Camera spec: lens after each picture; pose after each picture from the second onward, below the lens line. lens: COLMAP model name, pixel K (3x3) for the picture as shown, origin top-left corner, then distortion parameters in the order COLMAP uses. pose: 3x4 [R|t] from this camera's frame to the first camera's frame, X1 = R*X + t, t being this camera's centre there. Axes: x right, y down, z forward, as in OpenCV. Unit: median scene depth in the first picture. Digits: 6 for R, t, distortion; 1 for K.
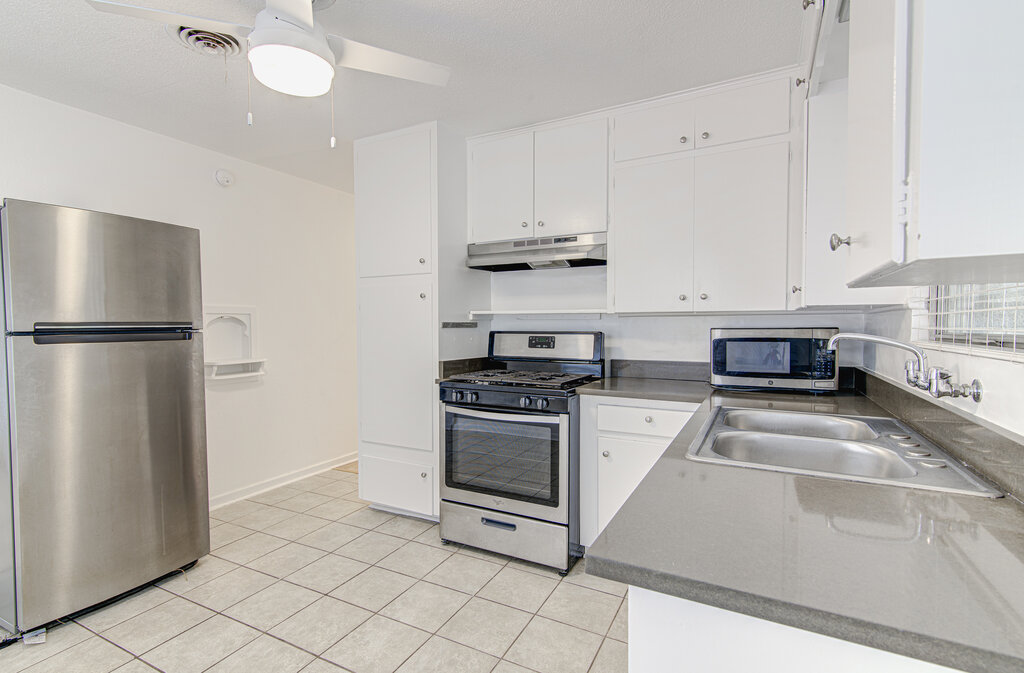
lens RADIAL K [[483.7, 0, 512.0], [0, 483.7, 336.5], [0, 0, 1]] dist [0.017394, -0.000048]
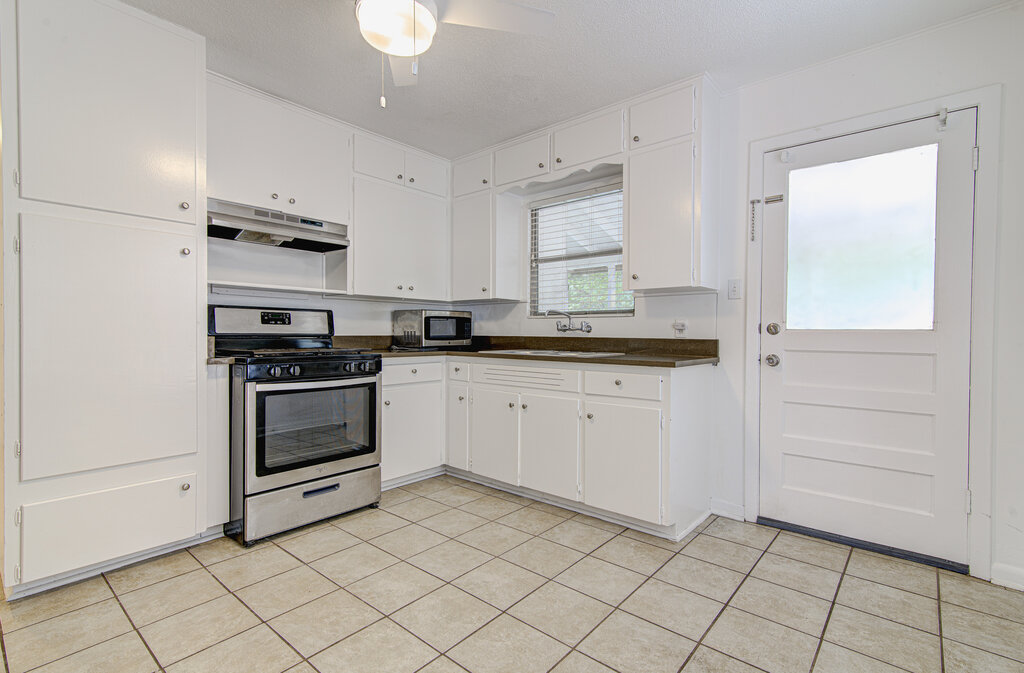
lens RADIAL K [[474.8, 0, 507.0], [0, 474.8, 336.0], [0, 0, 1]] dist [0.016702, -0.000189]
pose [[0.221427, -0.003863, 0.975169, -0.841868], [0.019085, 0.999818, -0.000373, 0.061354], [-0.974990, 0.018694, 0.221460, 0.352473]]
